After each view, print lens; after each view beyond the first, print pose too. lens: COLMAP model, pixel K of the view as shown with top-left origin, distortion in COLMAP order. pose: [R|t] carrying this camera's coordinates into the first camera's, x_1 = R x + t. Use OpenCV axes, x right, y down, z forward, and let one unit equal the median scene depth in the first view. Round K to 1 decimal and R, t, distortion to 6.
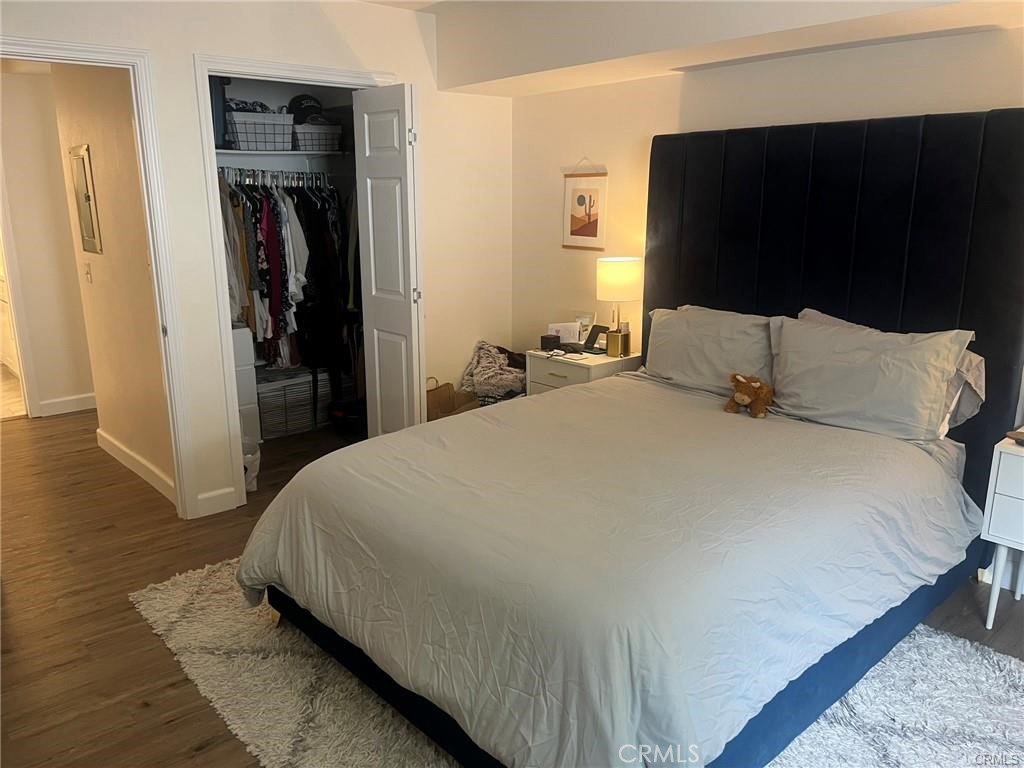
lens RADIAL K [[770.9, 0, 510.4], [0, 770.9, 387.7], [0, 0, 1]] dist [0.015475, -0.003889]
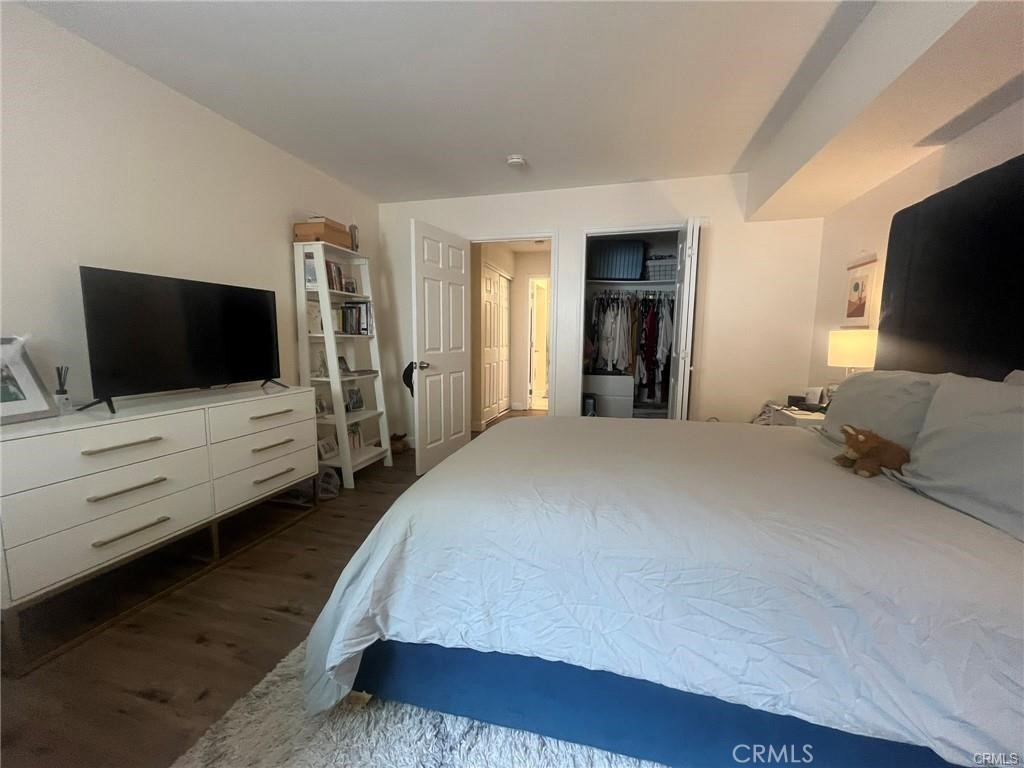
lens RADIAL K [[413.5, 0, 512.2], [0, 413.5, 380.7], [0, 0, 1]] dist [-0.002219, -0.000392]
pose [[0.545798, 0.092531, -0.832792, 0.337781], [-0.208577, 0.977603, -0.028077, 0.020024], [0.811542, 0.189026, 0.552873, 0.263828]]
